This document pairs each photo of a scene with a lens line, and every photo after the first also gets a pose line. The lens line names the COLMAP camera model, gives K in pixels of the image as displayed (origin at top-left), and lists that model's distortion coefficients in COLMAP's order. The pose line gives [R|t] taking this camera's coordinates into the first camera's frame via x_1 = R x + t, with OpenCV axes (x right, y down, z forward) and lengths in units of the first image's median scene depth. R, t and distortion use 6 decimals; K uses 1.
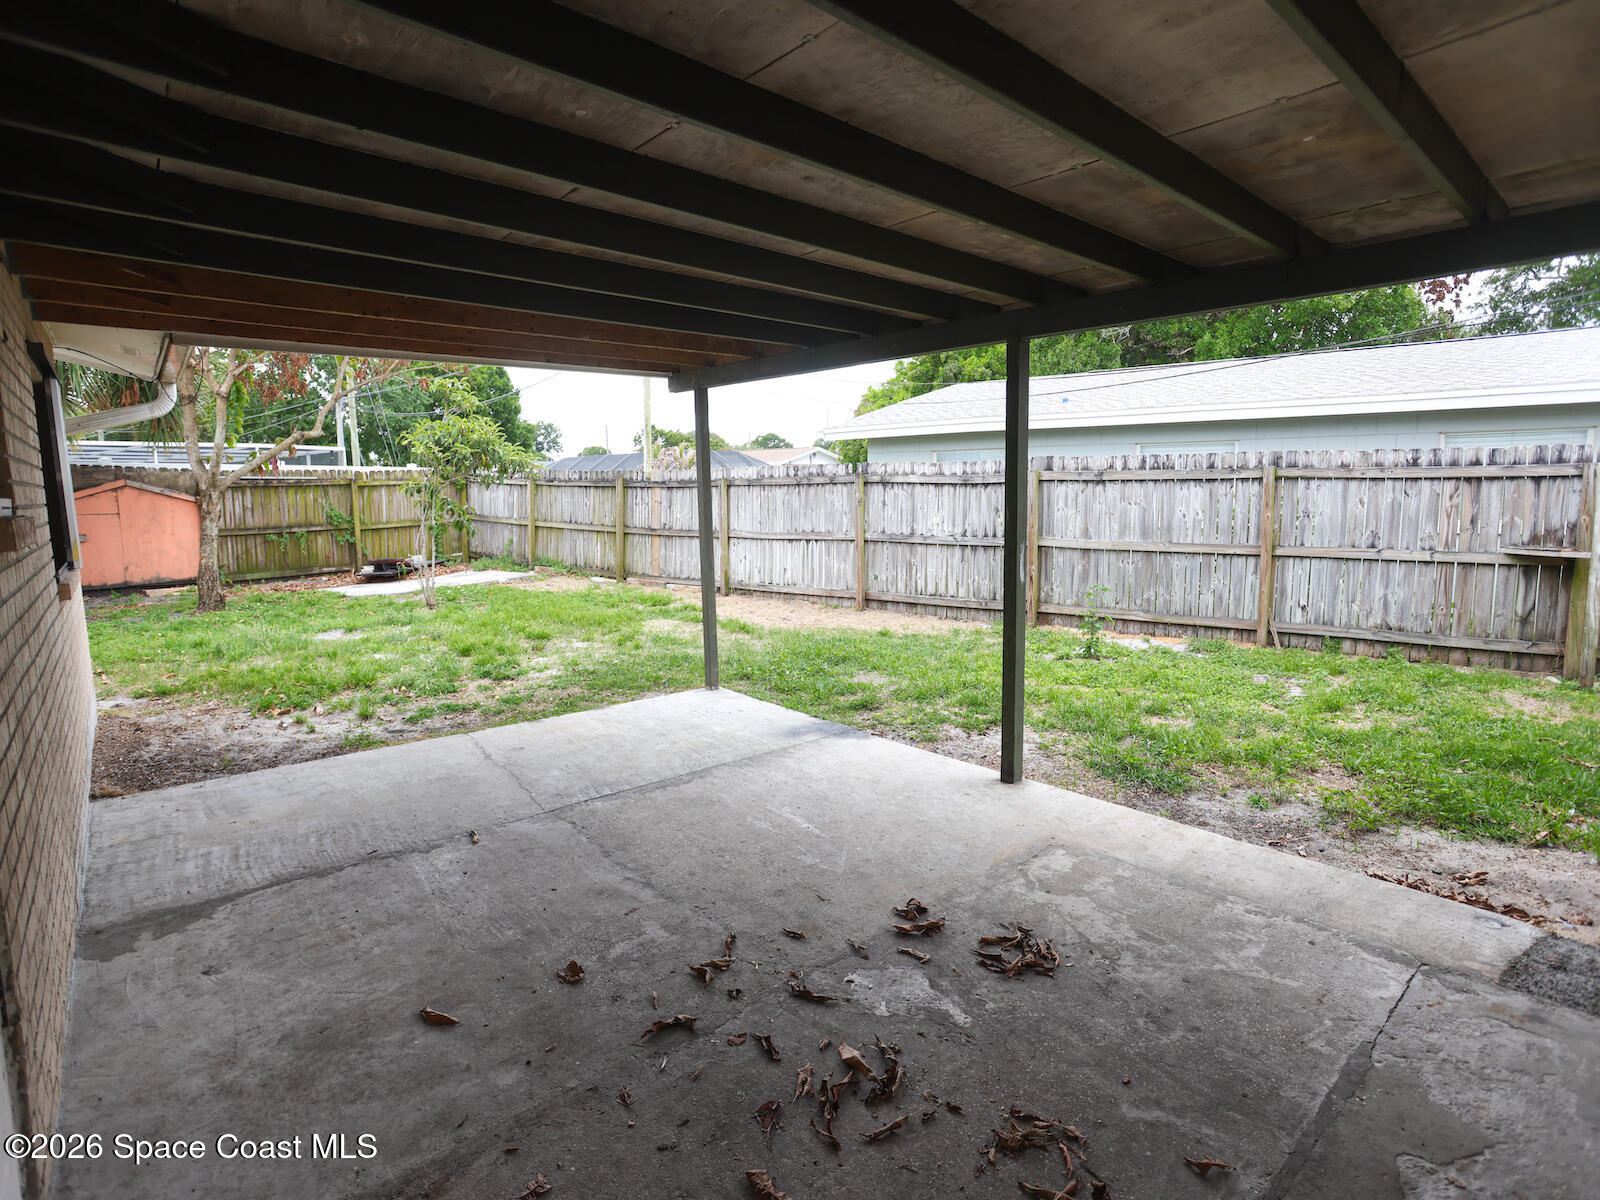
lens RADIAL K [[811.9, 0, 801.0], [0, 811.9, 594.8], [0, 0, 1]] dist [-0.071023, 0.035370]
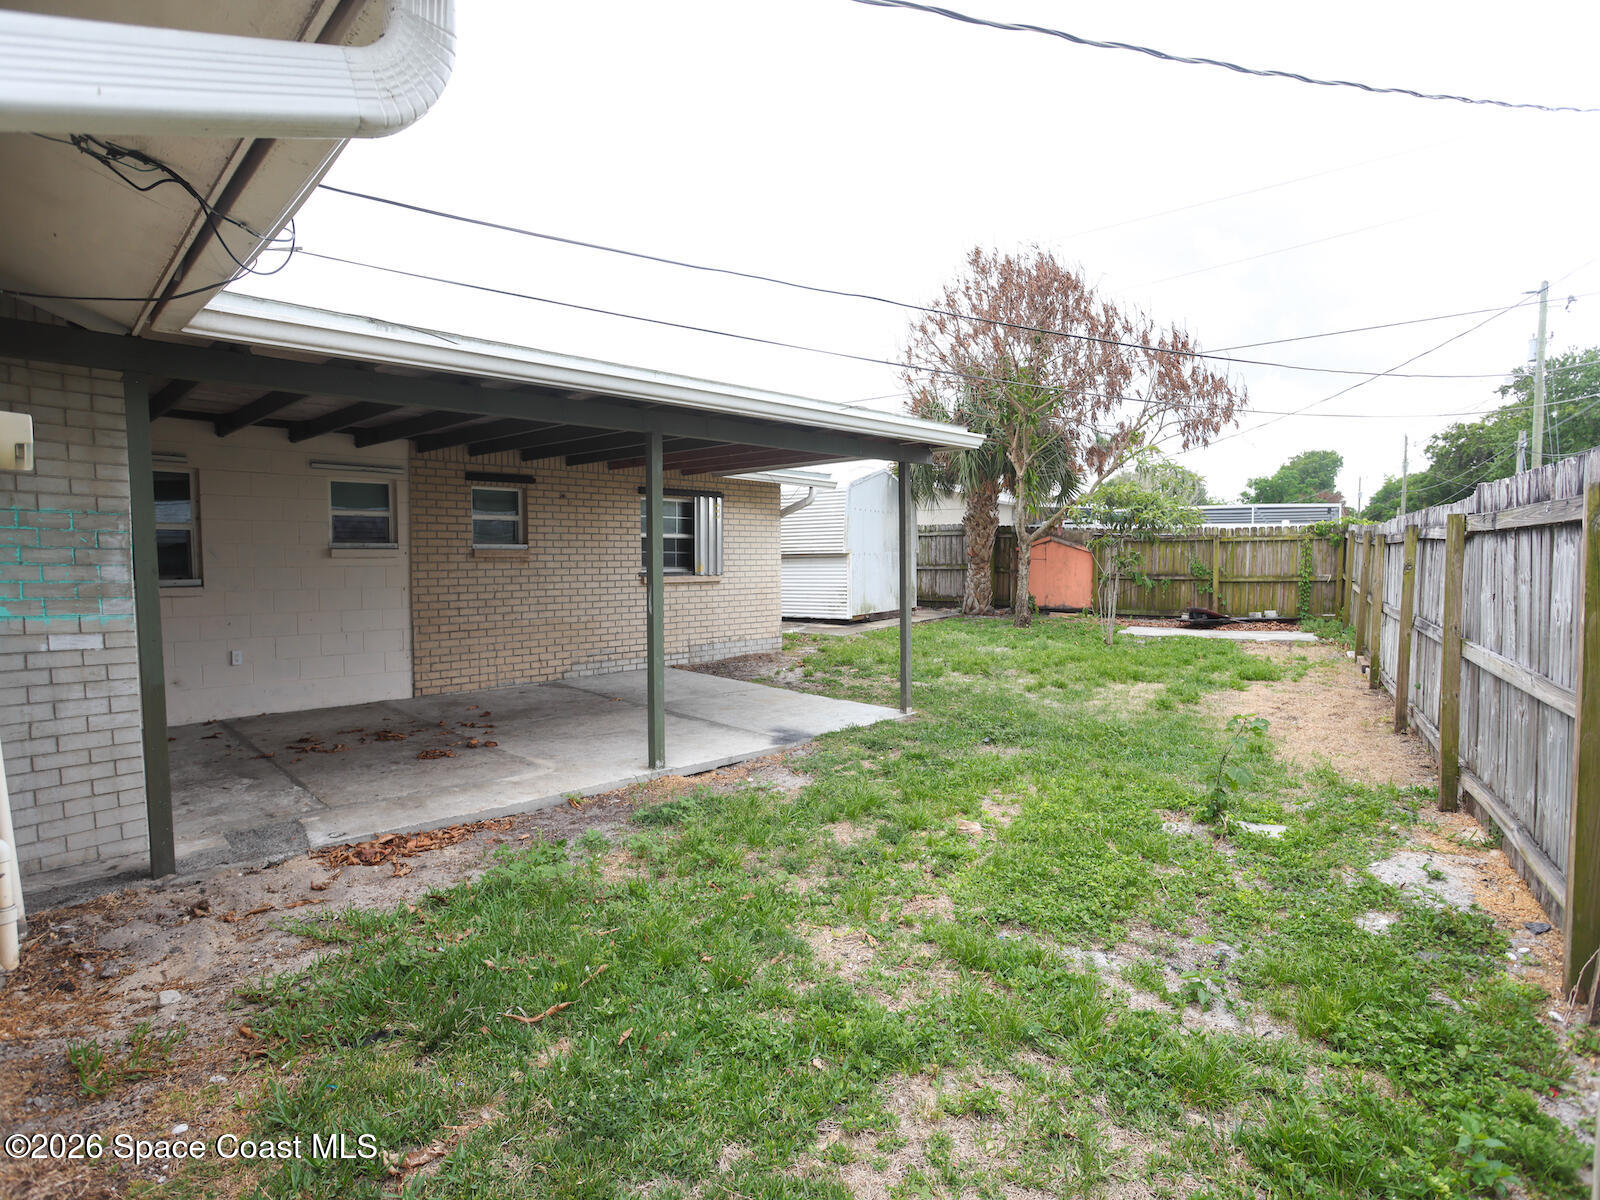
lens RADIAL K [[811.9, 0, 801.0], [0, 811.9, 594.8], [0, 0, 1]] dist [-0.071023, 0.035370]
pose [[0.068066, 0.060413, -0.995850, 0.517652], [-0.134967, 0.989547, 0.050806, -0.043692], [0.988509, 0.130949, 0.075509, 0.367732]]
